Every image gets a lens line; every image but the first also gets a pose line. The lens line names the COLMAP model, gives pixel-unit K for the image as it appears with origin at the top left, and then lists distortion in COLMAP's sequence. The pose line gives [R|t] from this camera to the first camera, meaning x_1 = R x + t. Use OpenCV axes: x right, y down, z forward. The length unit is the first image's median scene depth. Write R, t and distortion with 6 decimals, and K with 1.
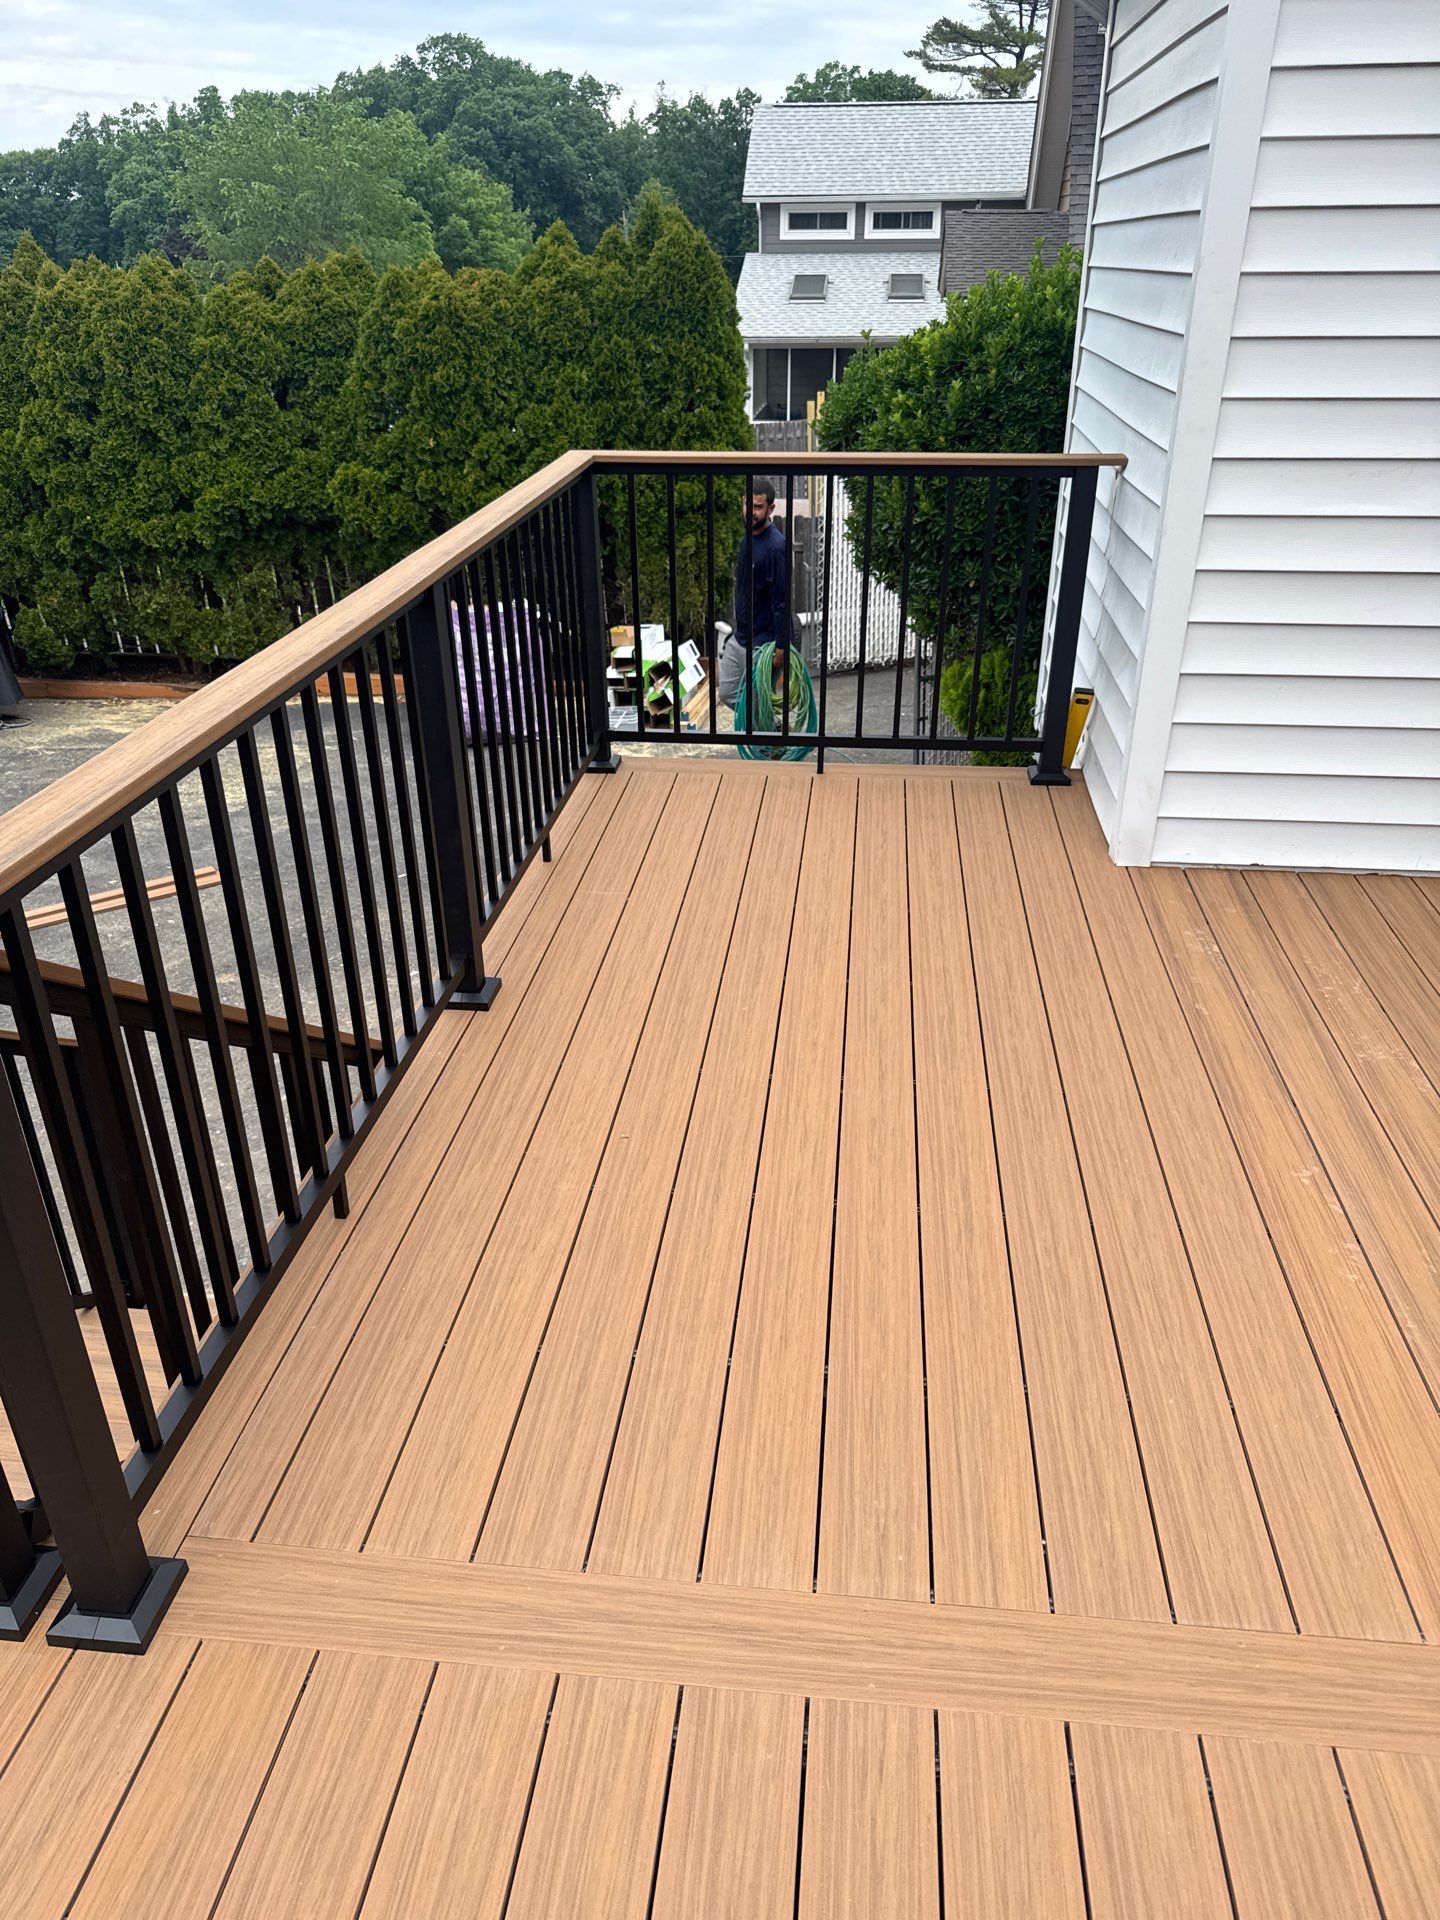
lens RADIAL K [[1365.4, 0, 717.7], [0, 1365.4, 973.2], [0, 0, 1]] dist [-0.002219, -0.008898]
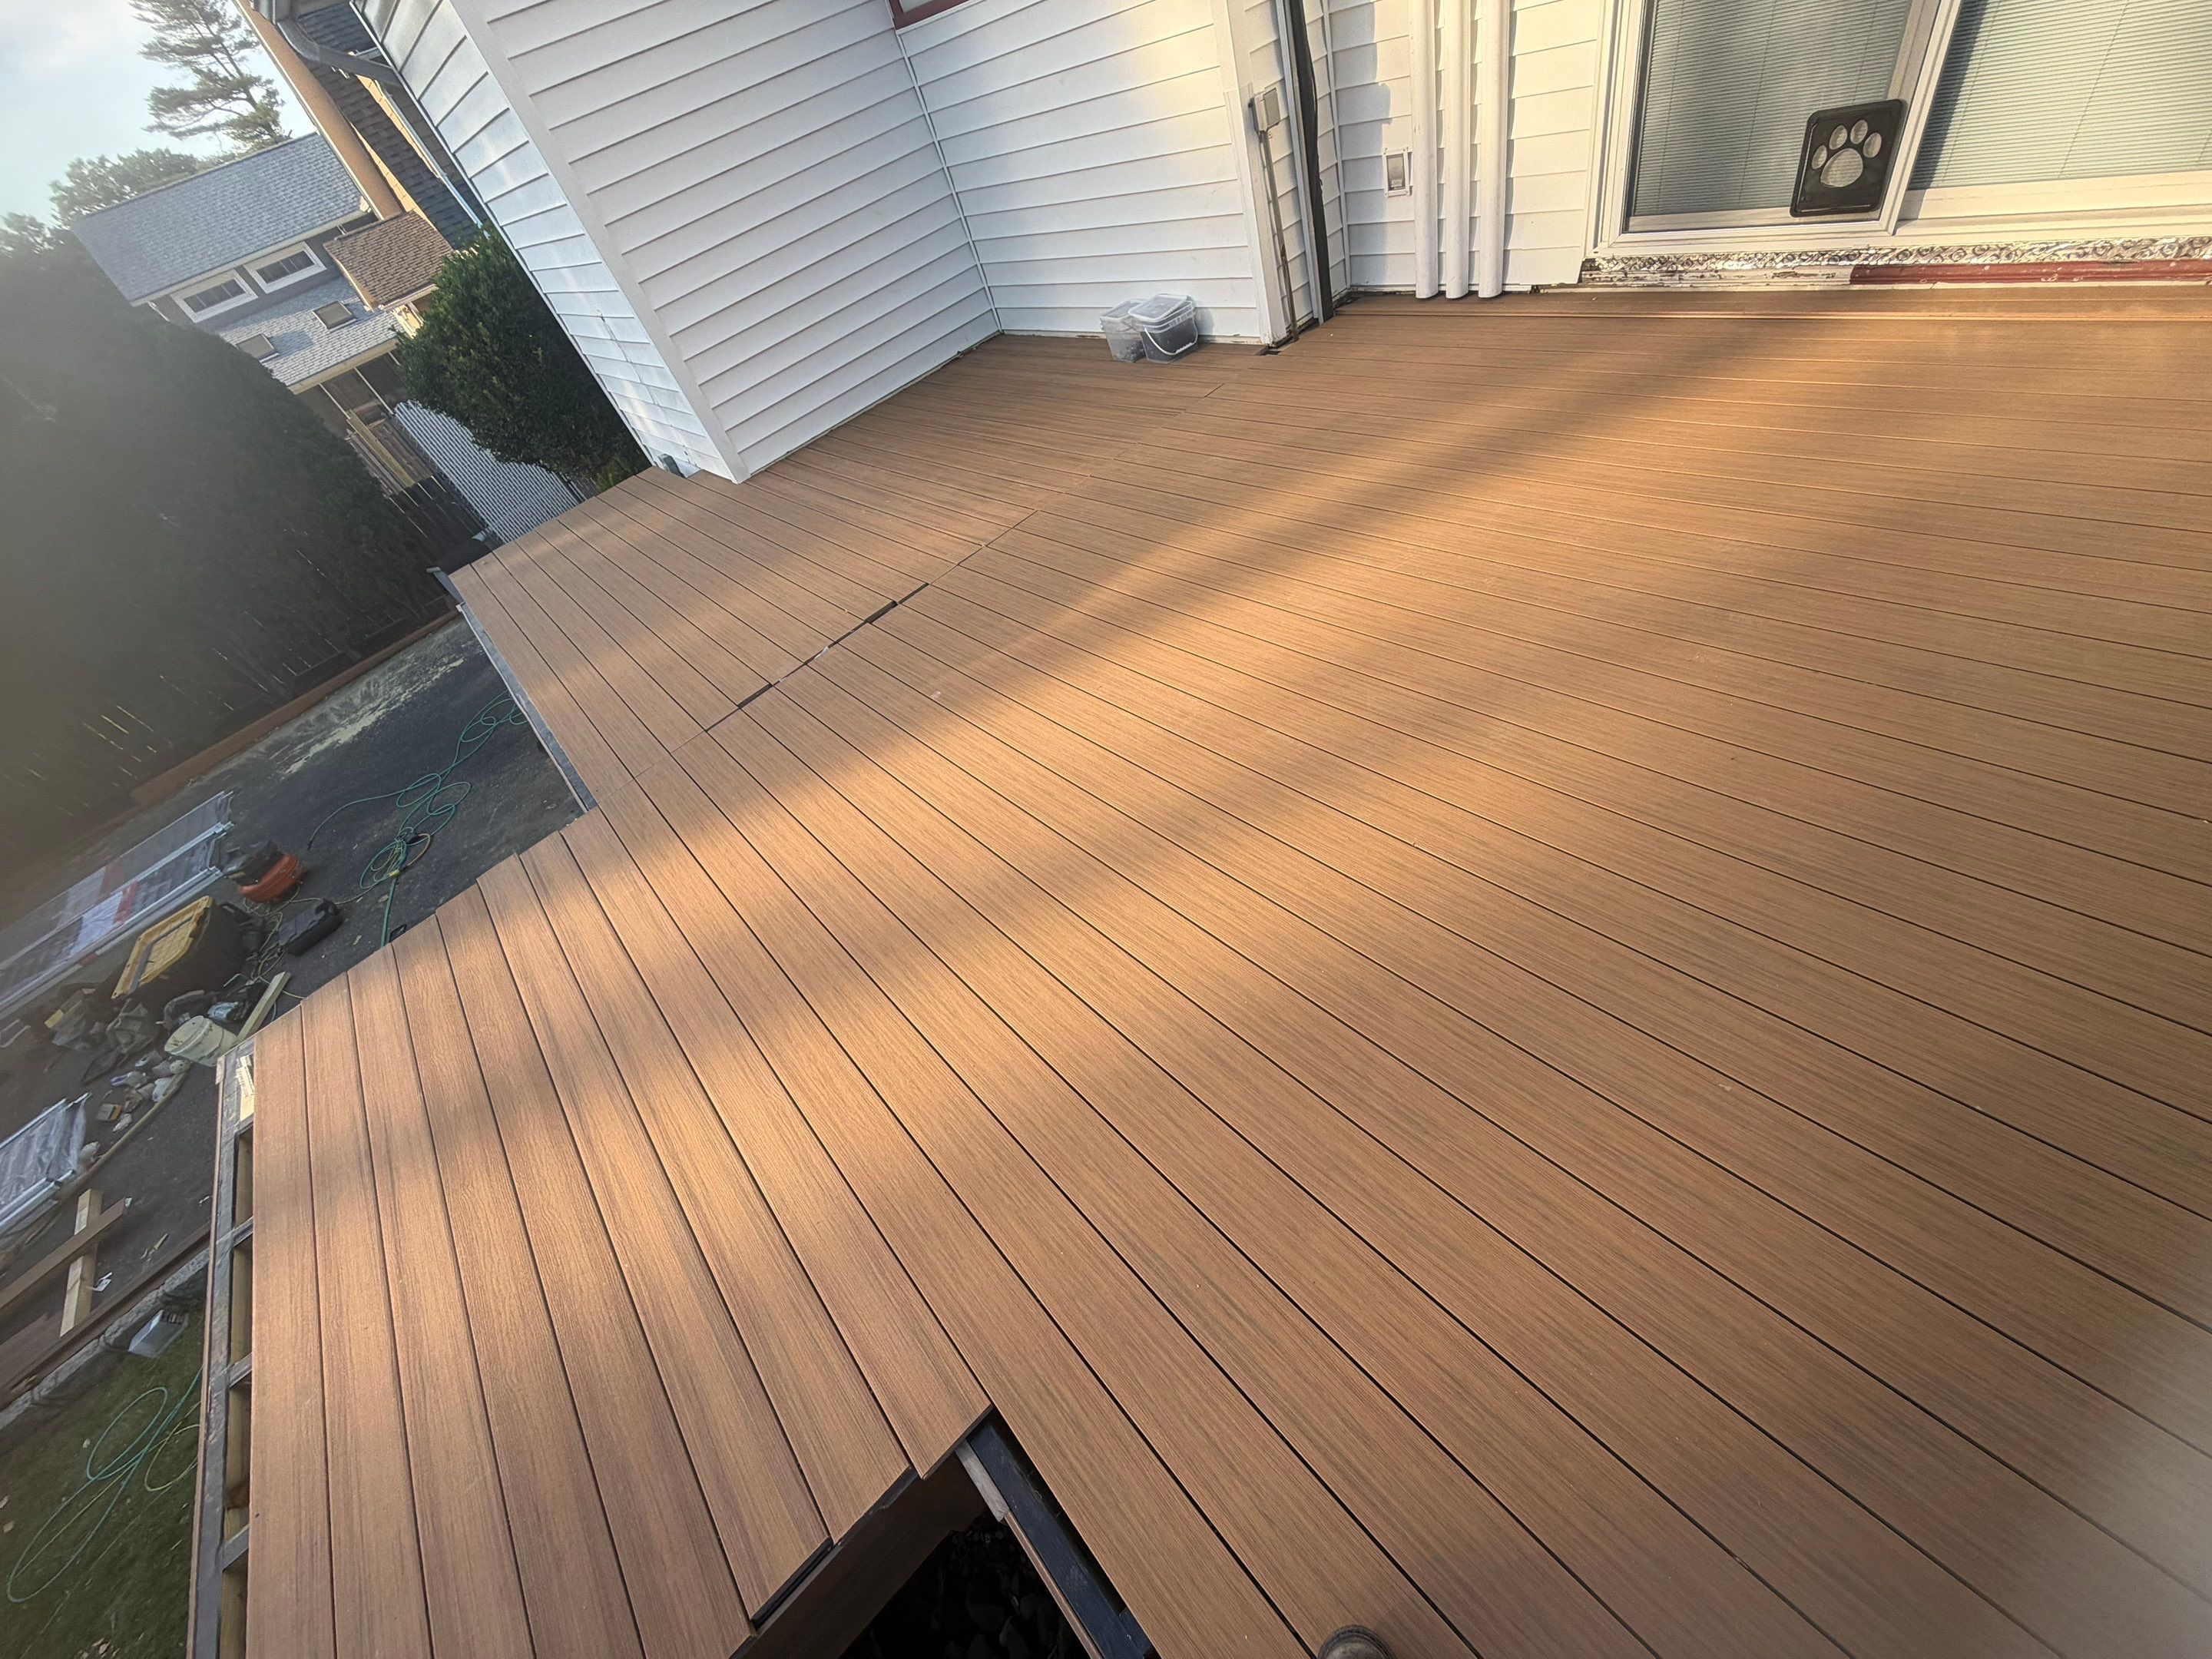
lens RADIAL K [[881.2, 0, 1104.0], [0, 881.2, 832.5], [0, 0, 1]] dist [-0.000206, 0.000315]
pose [[0.651220, -0.651237, 0.389619, -0.083422], [0.577659, 0.758344, 0.302035, 0.089684], [-0.492162, 0.028376, 0.870041, -0.174360]]
